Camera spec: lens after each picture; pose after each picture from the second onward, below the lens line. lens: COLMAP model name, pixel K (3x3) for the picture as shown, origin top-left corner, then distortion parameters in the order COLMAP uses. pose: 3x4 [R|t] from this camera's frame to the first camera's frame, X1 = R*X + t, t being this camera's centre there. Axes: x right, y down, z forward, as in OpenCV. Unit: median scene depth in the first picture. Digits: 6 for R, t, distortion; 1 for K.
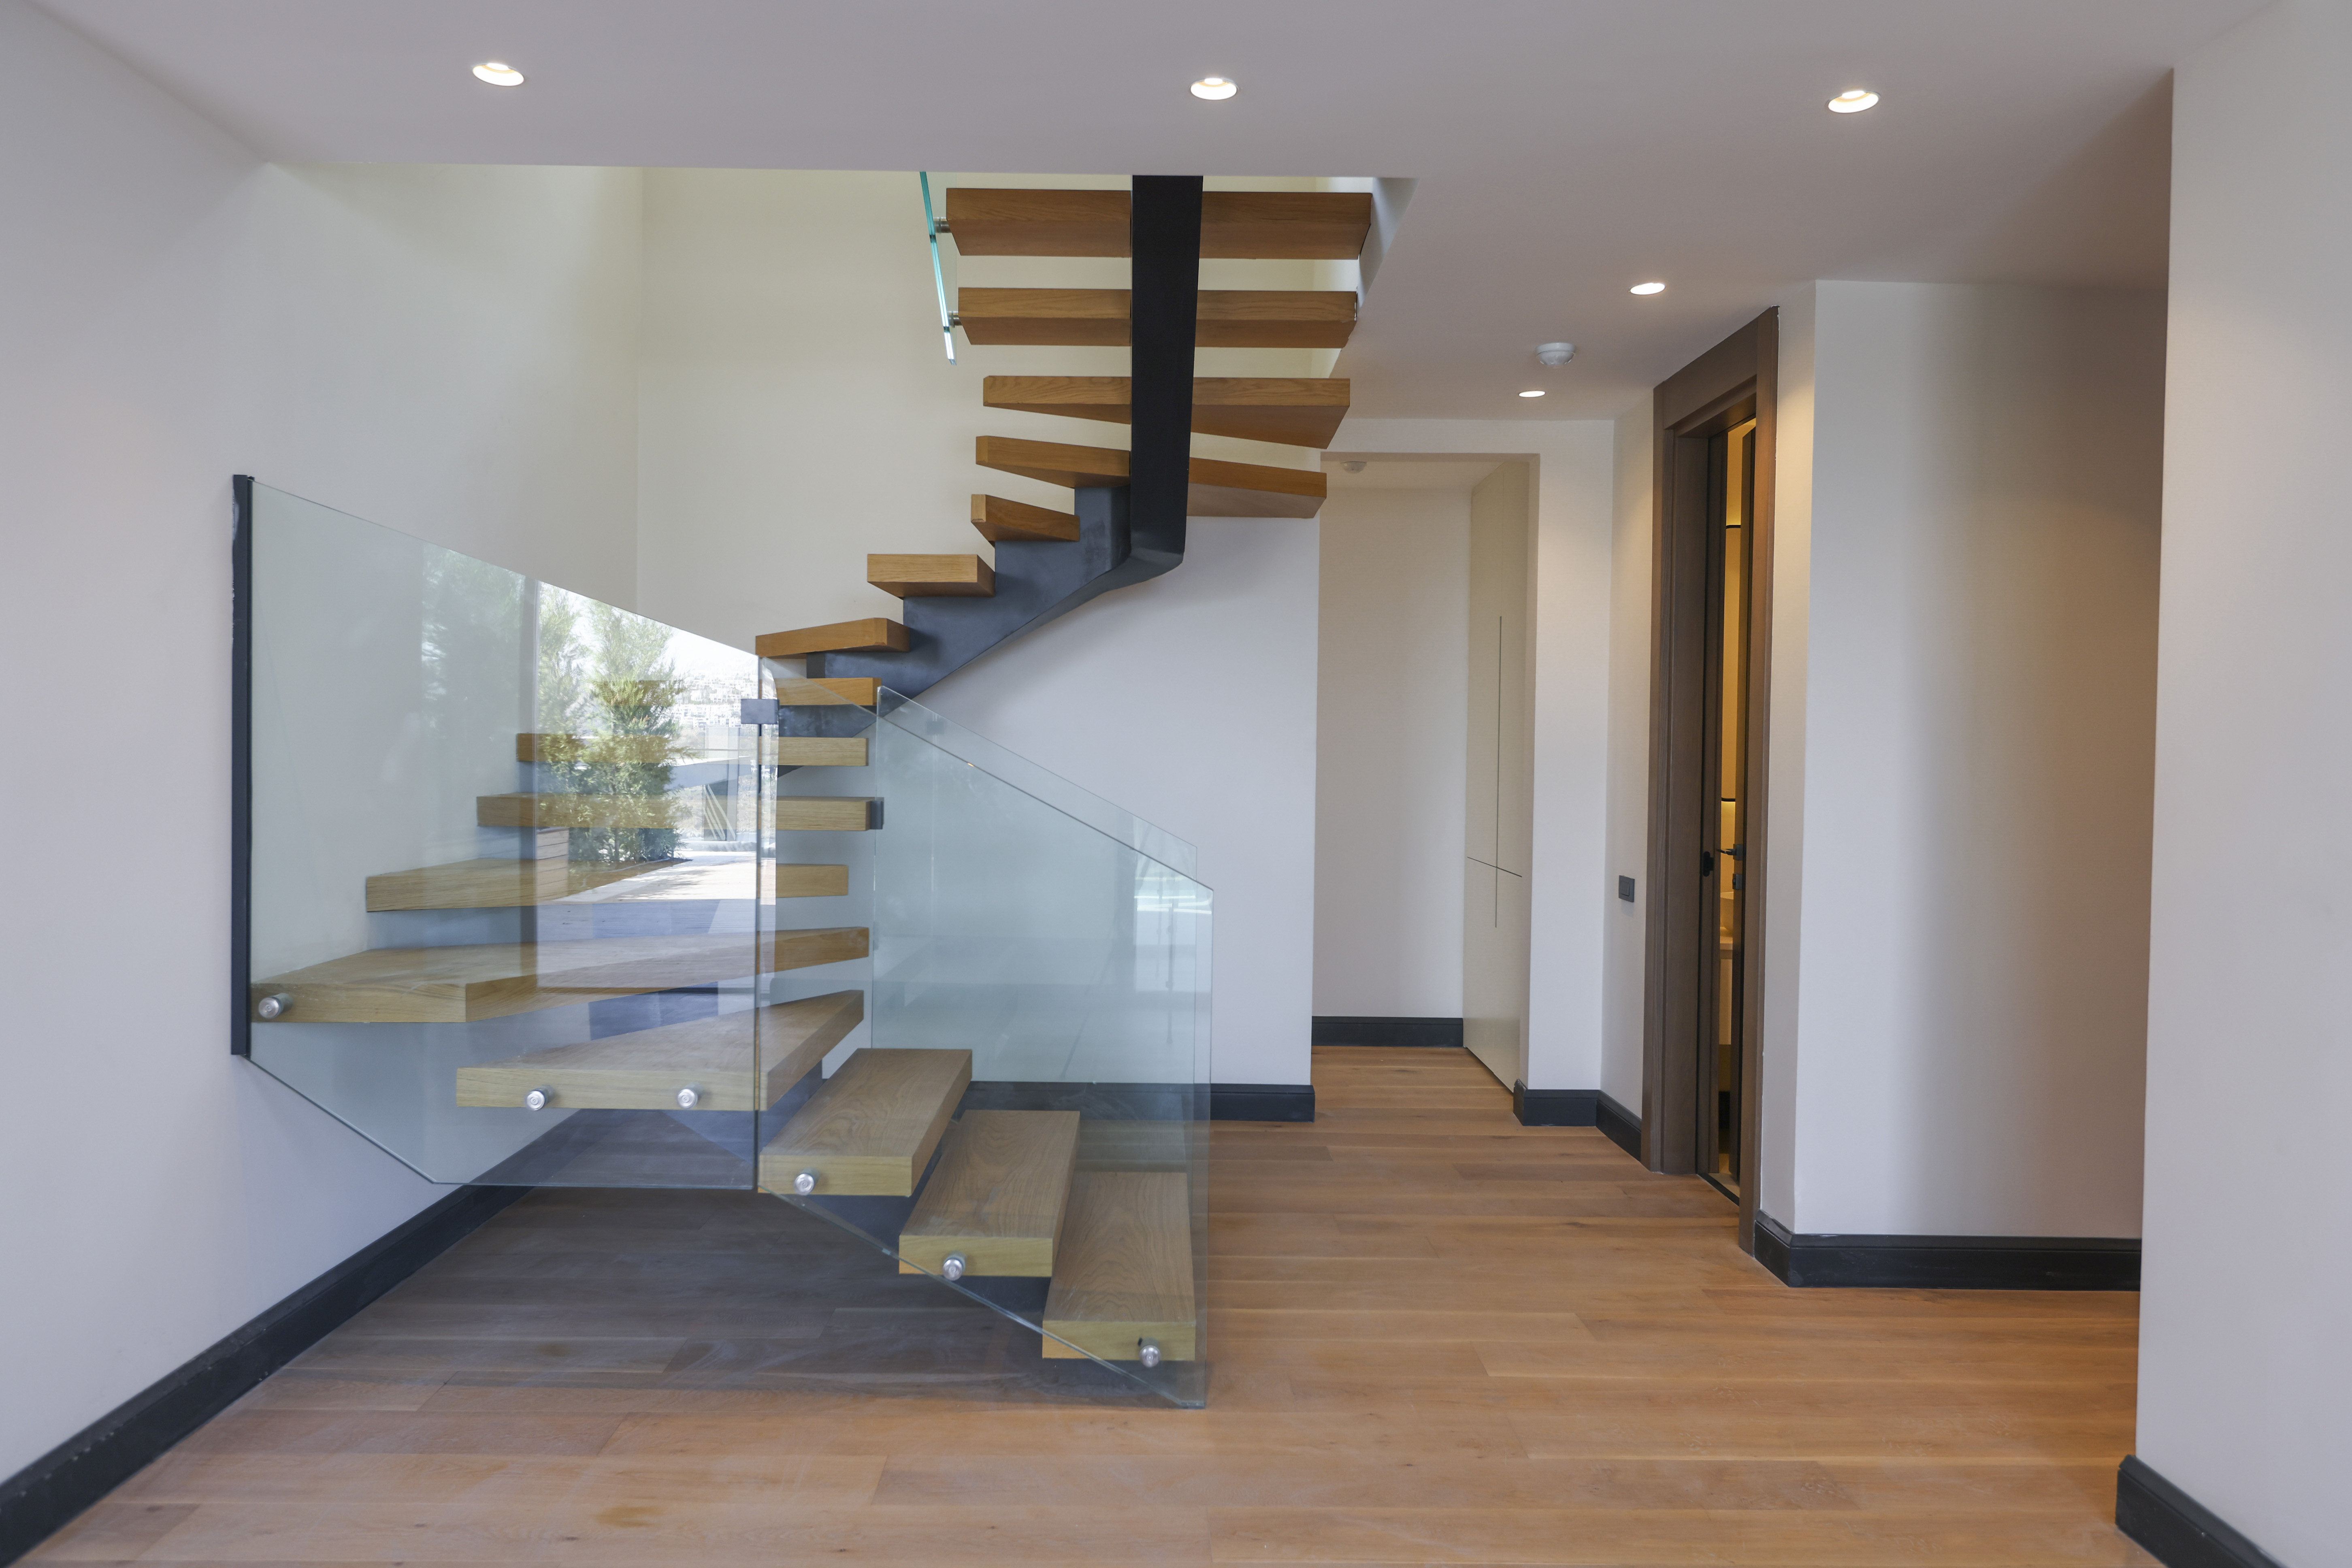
lens RADIAL K [[1520.5, 0, 1176.0], [0, 1520.5, 784.0], [0, 0, 1]] dist [-0.000342, -0.001188]
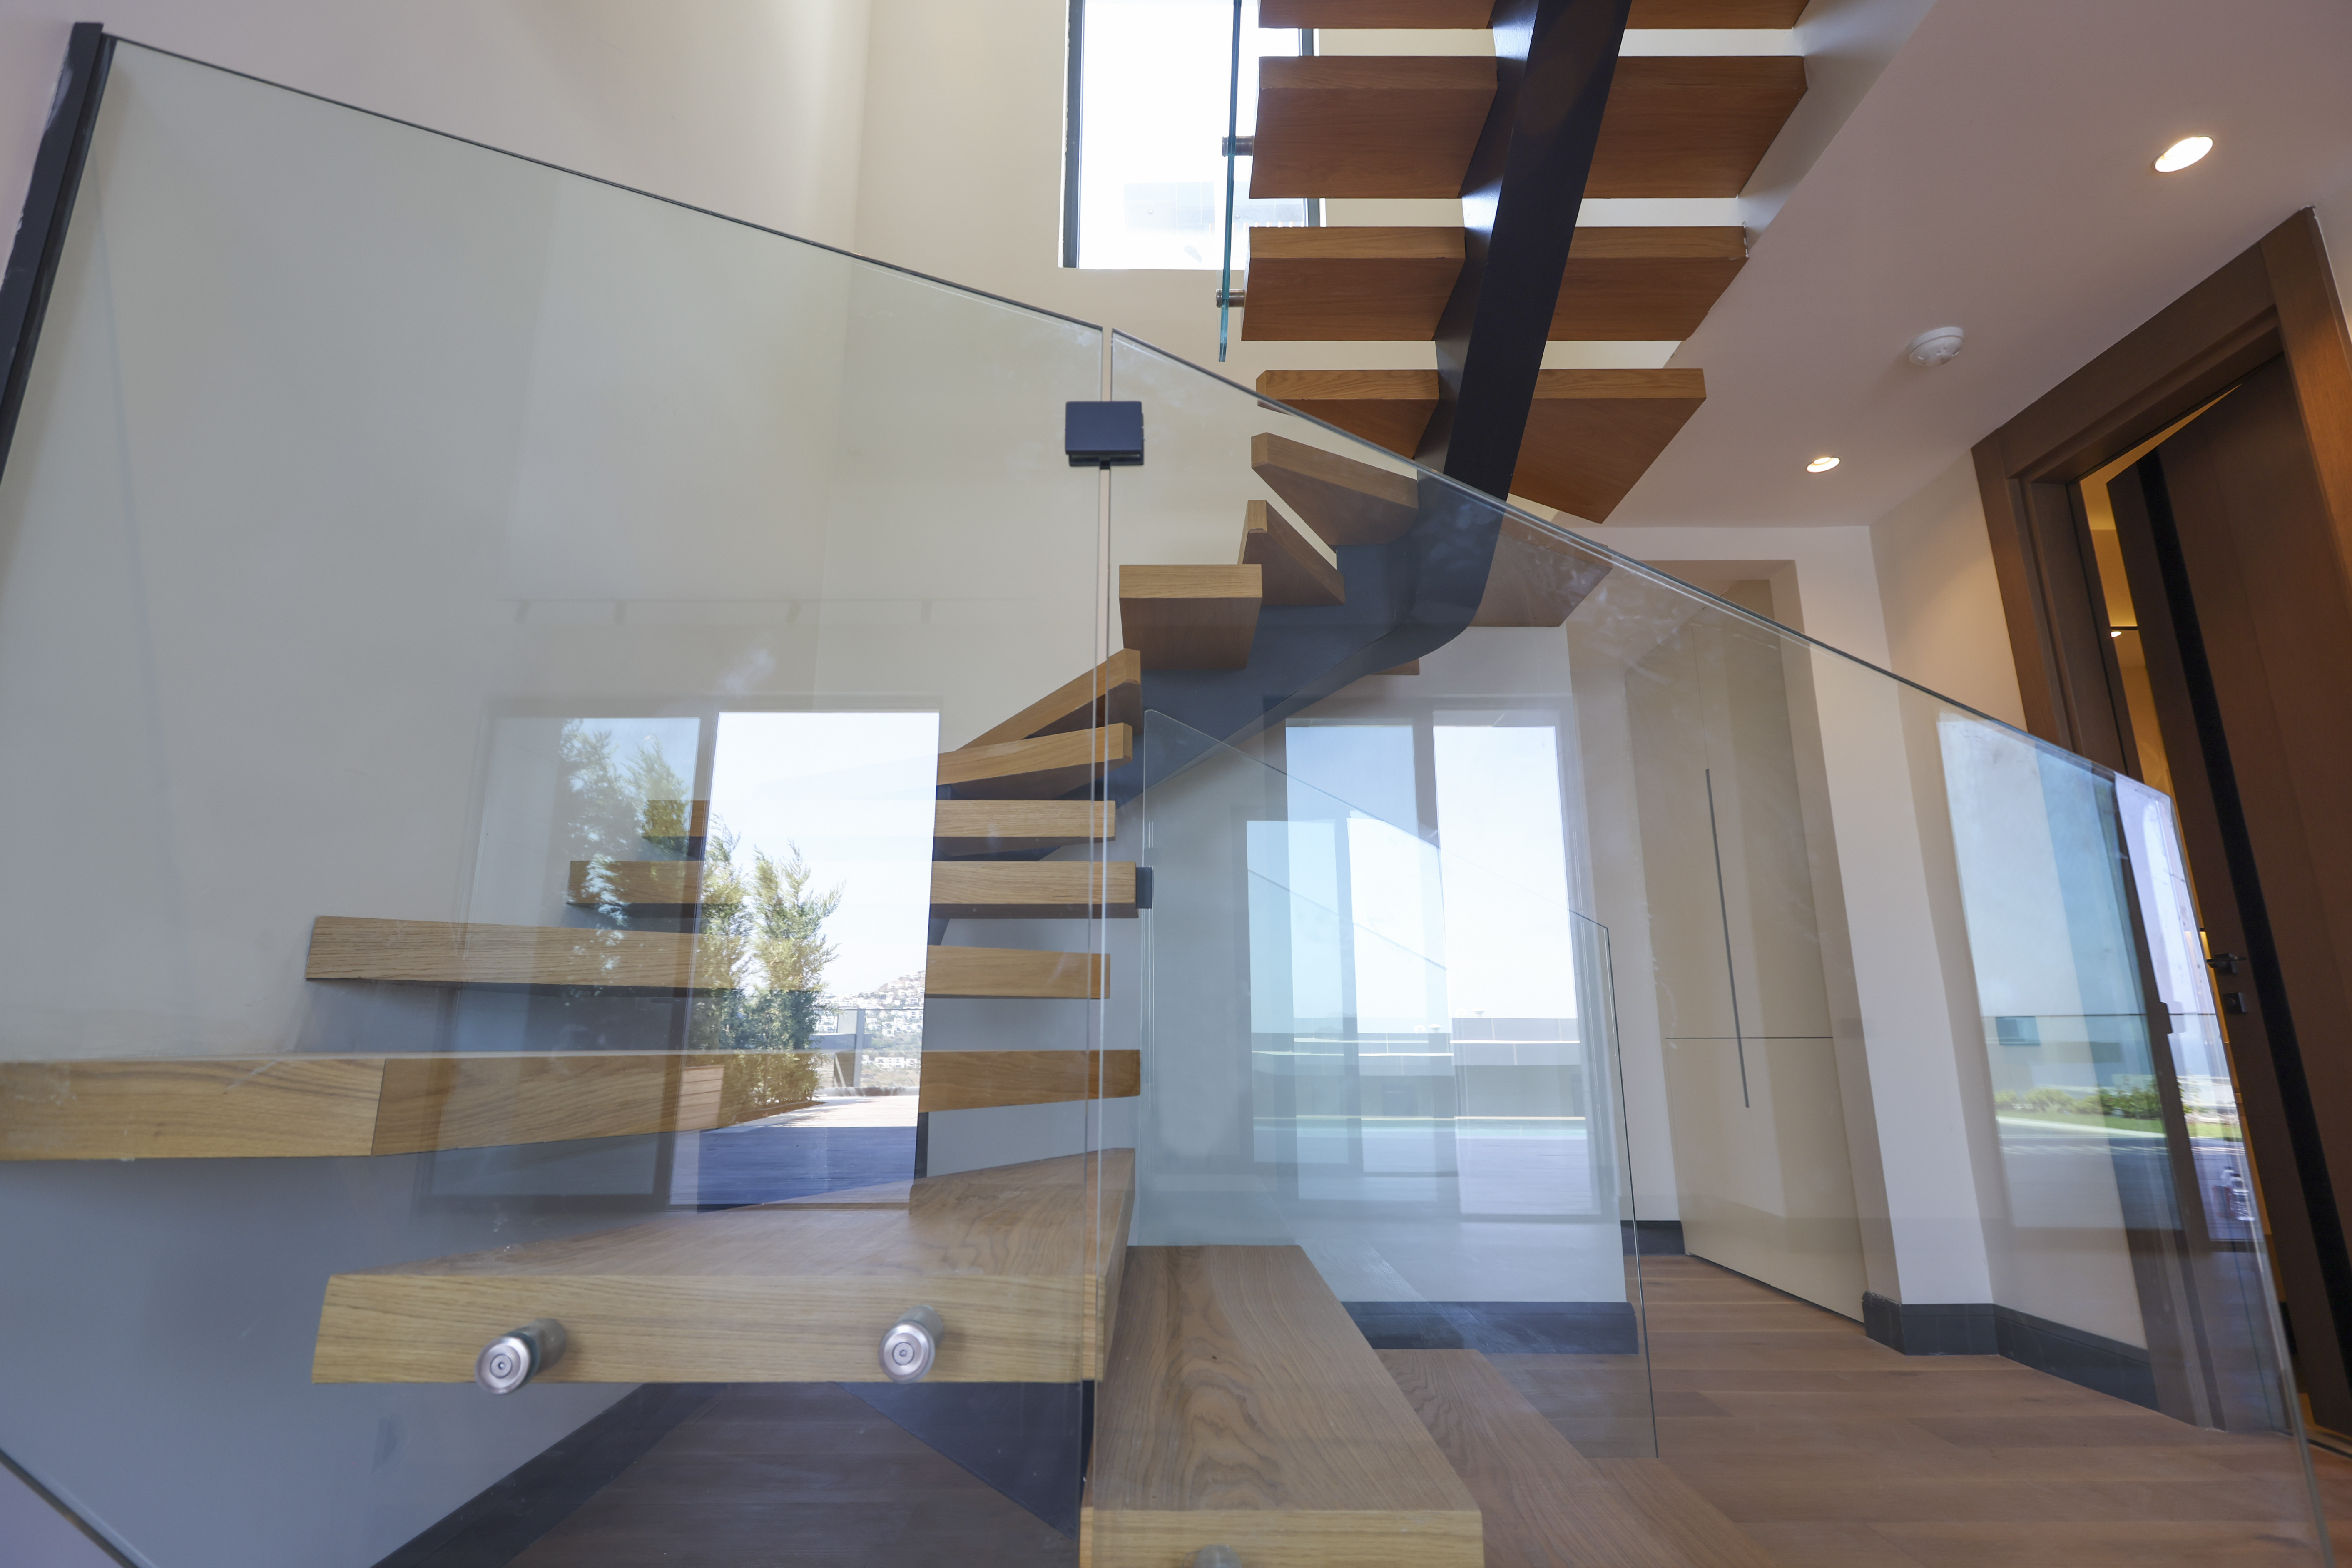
lens RADIAL K [[1093.4, 0, 1176.0], [0, 1093.4, 784.0], [0, 0, 1]] dist [0.004507, 0.000321]
pose [[0.999898, -0.013986, -0.002910, -0.152534], [0.012837, 0.969036, -0.246584, 0.083260], [0.006269, 0.246521, 0.969117, 0.423423]]
